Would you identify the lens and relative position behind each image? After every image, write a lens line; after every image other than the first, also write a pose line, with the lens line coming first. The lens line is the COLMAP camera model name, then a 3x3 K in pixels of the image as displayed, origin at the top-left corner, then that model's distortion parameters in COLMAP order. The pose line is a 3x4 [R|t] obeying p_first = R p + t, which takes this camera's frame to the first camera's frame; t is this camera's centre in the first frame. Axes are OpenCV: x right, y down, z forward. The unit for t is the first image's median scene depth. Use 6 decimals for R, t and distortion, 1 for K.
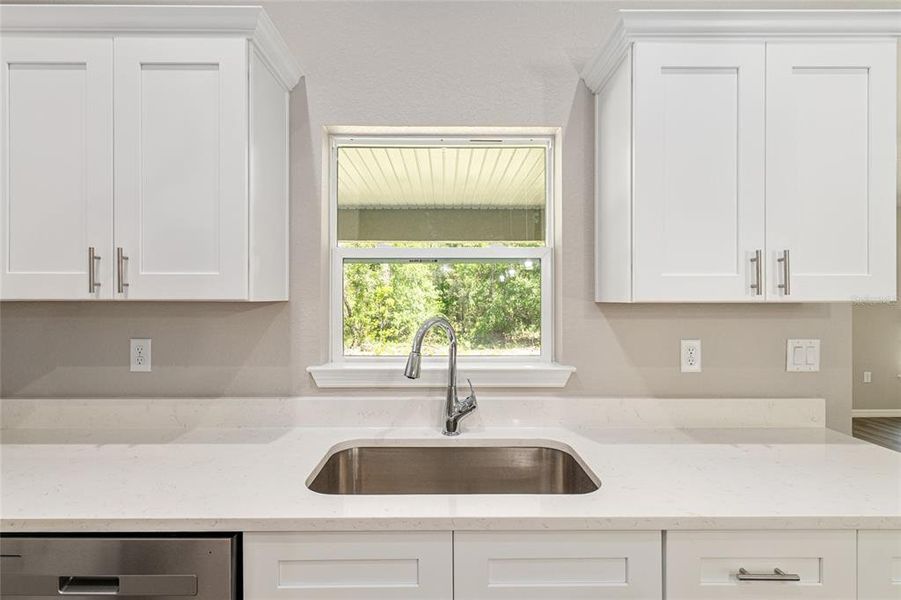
lens RADIAL K [[426.4, 0, 448.5], [0, 426.4, 298.6], [0, 0, 1]] dist [0.008720, -0.005112]
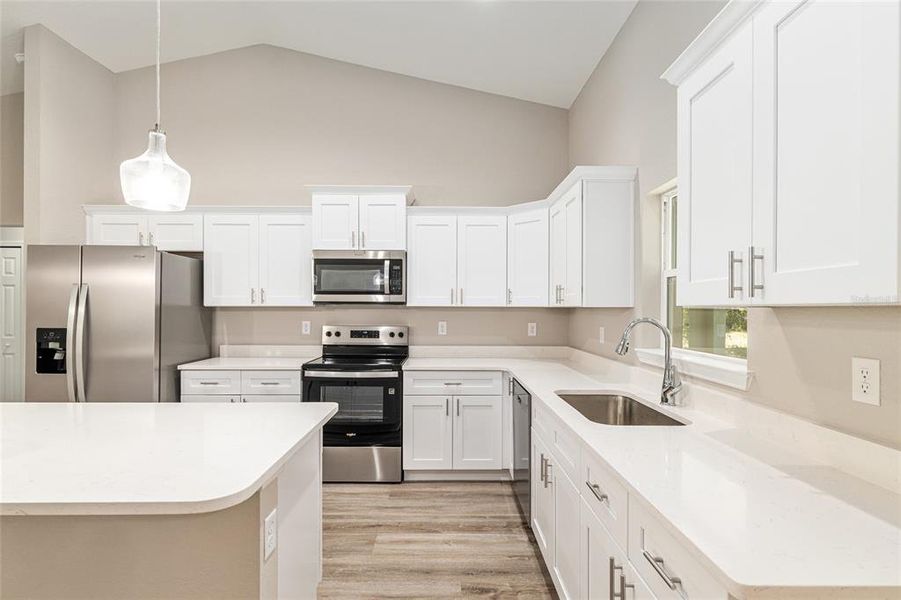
lens RADIAL K [[443.1, 0, 451.1], [0, 443.1, 308.4], [0, 0, 1]] dist [0.002488, 0.001767]
pose [[0.002357, -0.001166, -0.999997, 1.339319], [-0.006560, 0.999978, -0.001182, 0.015671], [0.999976, 0.006563, 0.002349, 0.292225]]
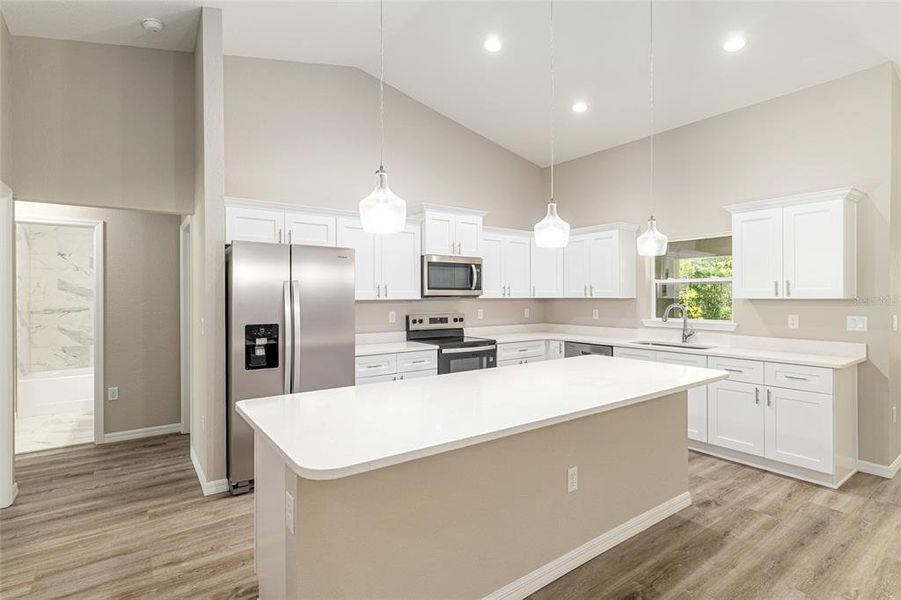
lens RADIAL K [[443.1, 0, 447.1], [0, 443.1, 297.8], [0, 0, 1]] dist [0.002488, 0.001767]
pose [[0.579456, 0.000363, -0.815003, 1.476079], [0.003130, 0.999992, 0.002671, -0.010430], [0.814997, -0.004099, 0.579450, -2.012208]]
